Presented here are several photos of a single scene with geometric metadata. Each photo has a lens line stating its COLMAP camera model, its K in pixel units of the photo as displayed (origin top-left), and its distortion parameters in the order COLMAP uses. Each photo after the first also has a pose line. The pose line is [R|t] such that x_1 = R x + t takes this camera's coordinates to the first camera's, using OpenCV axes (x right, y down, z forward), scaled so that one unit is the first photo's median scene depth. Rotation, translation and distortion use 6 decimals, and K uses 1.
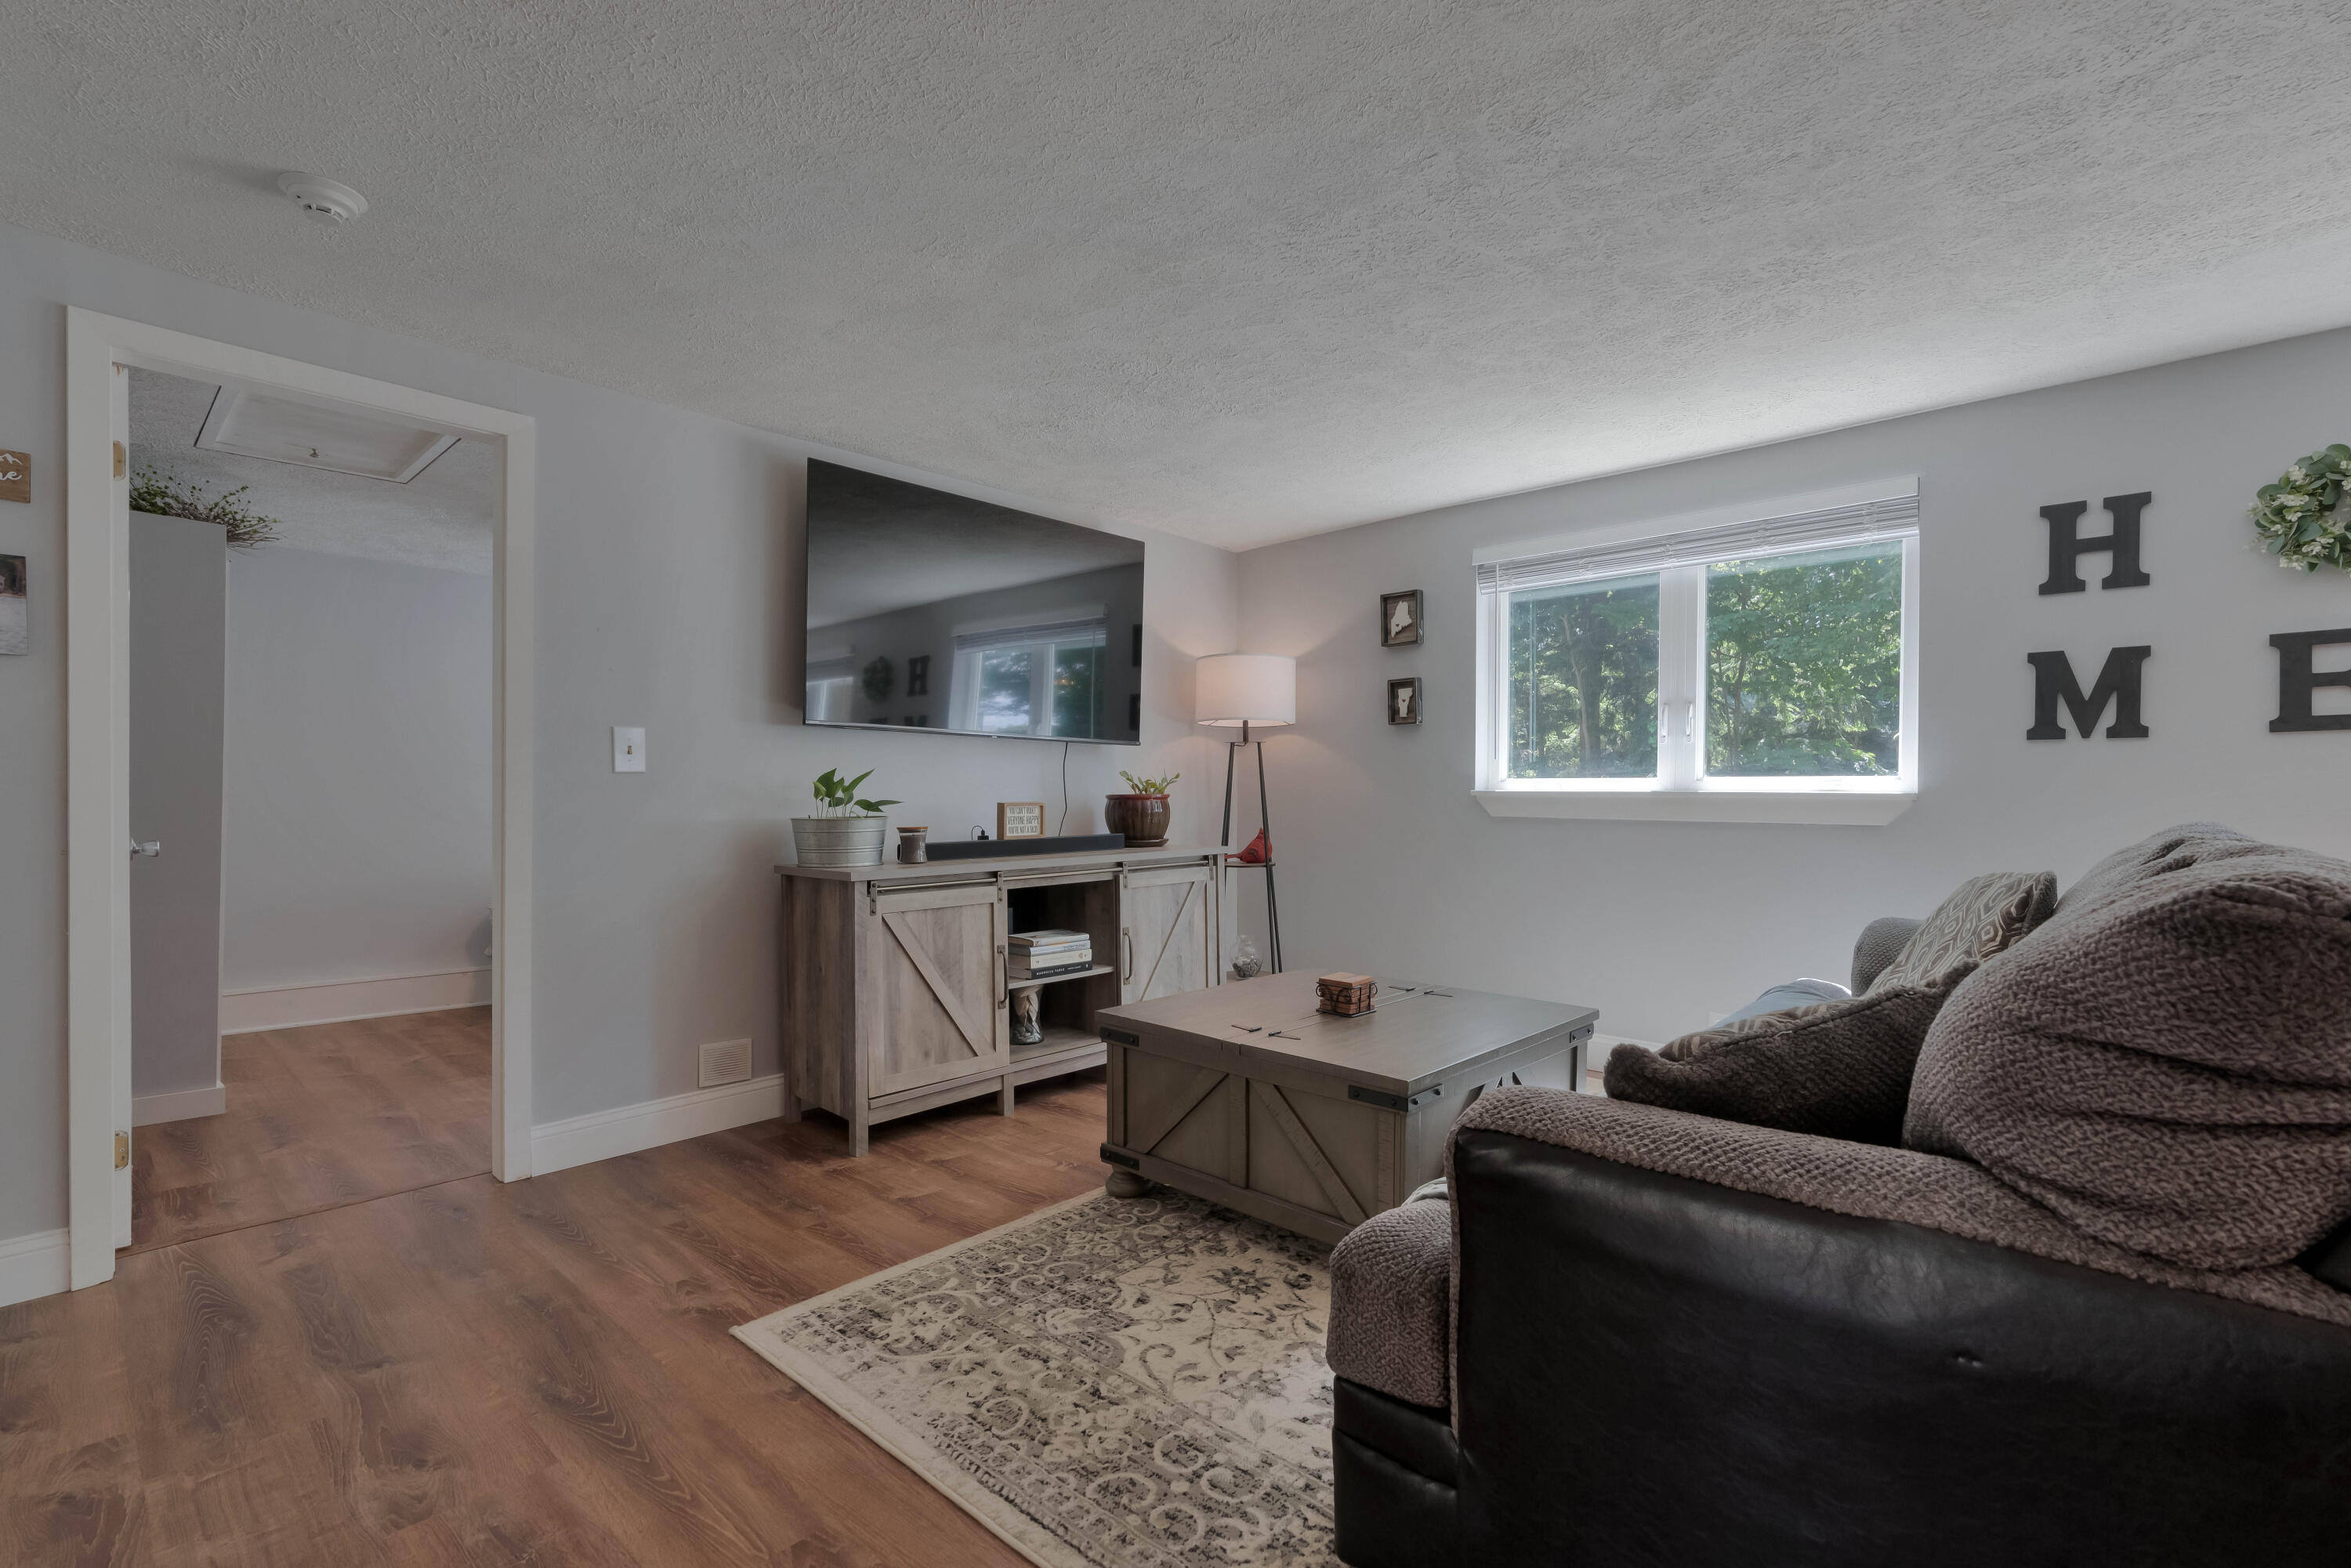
lens RADIAL K [[1067.3, 0, 1196.8], [0, 1067.3, 811.8], [0, 0, 1]] dist [-0.017588, 0.006800]
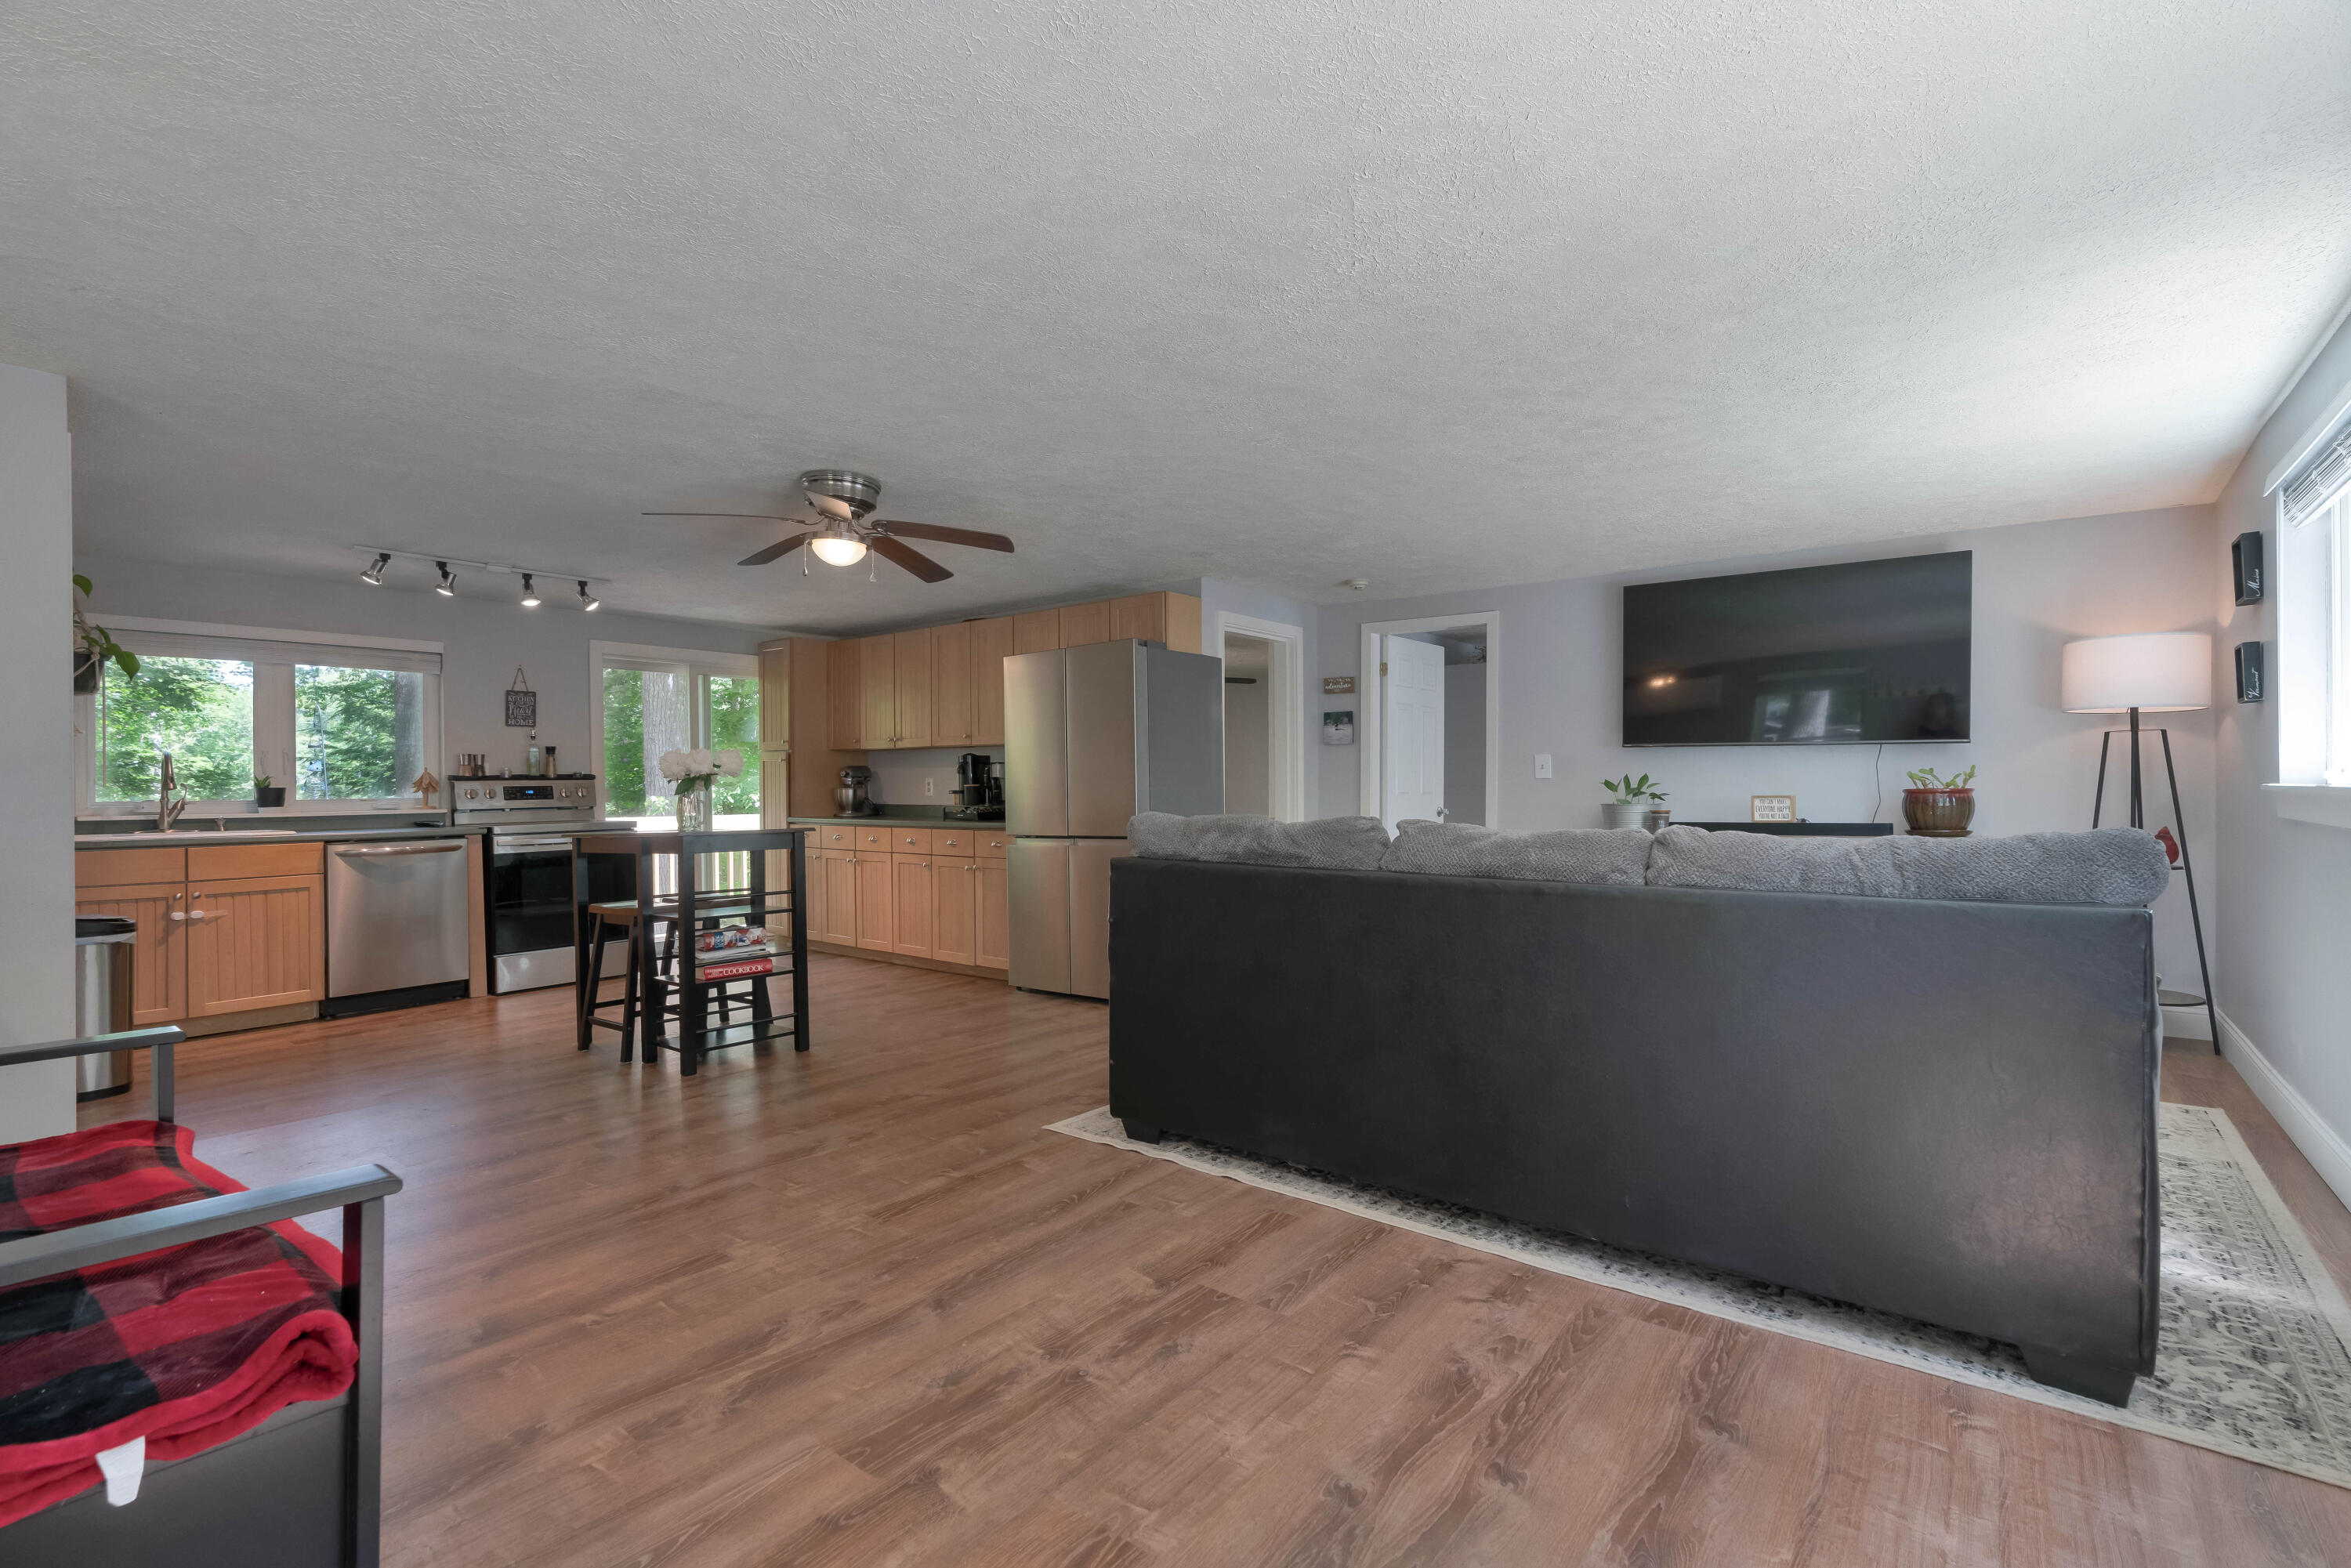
lens RADIAL K [[1053.3, 0, 1175.5], [0, 1053.3, 784.0], [0, 0, 1]] dist [-0.001908, 0.000541]
pose [[0.067214, -0.004588, -0.997728, 1.397424], [-0.012321, 0.999909, -0.005428, -0.008476], [0.997662, 0.012658, 0.067152, 0.219083]]
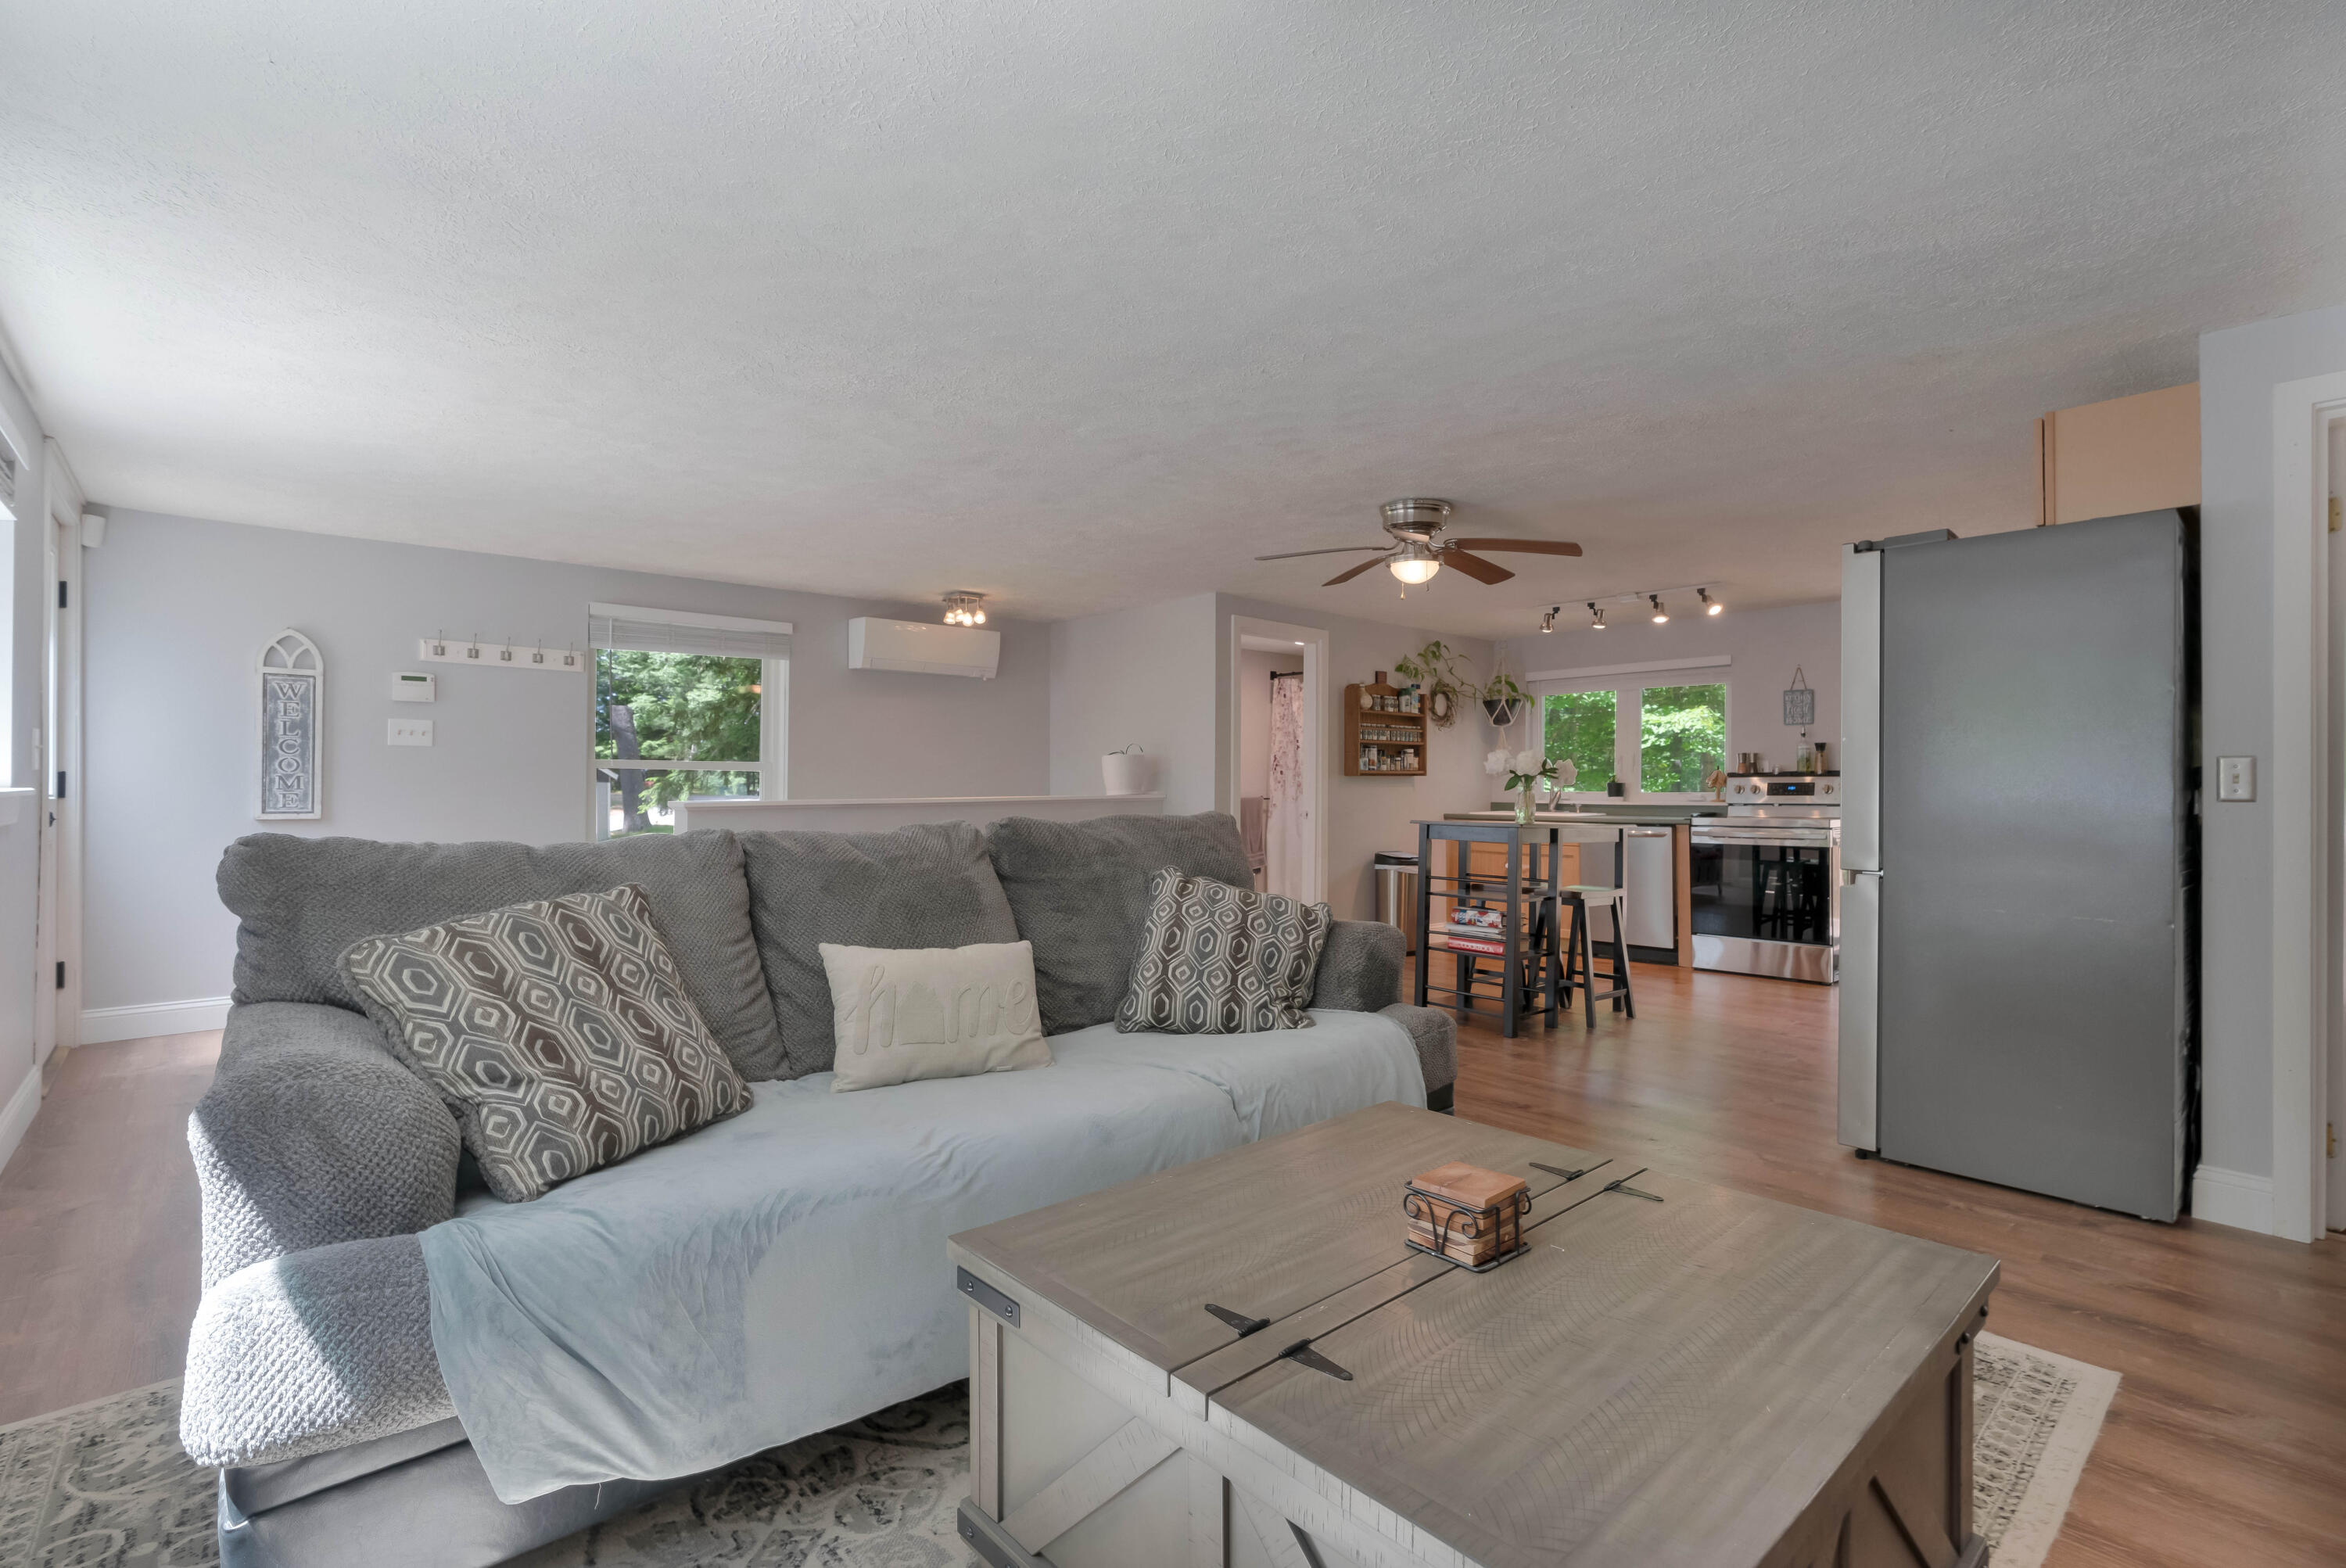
lens RADIAL K [[1081.4, 0, 1198.6], [0, 1081.4, 776.7], [0, 0, 1]] dist [-0.001423, 0.000055]
pose [[-0.996447, -0.005322, 0.084055, 0.200776], [-0.004125, 0.999888, 0.014412, -0.039513], [-0.084122, 0.014014, -0.996357, 1.420433]]
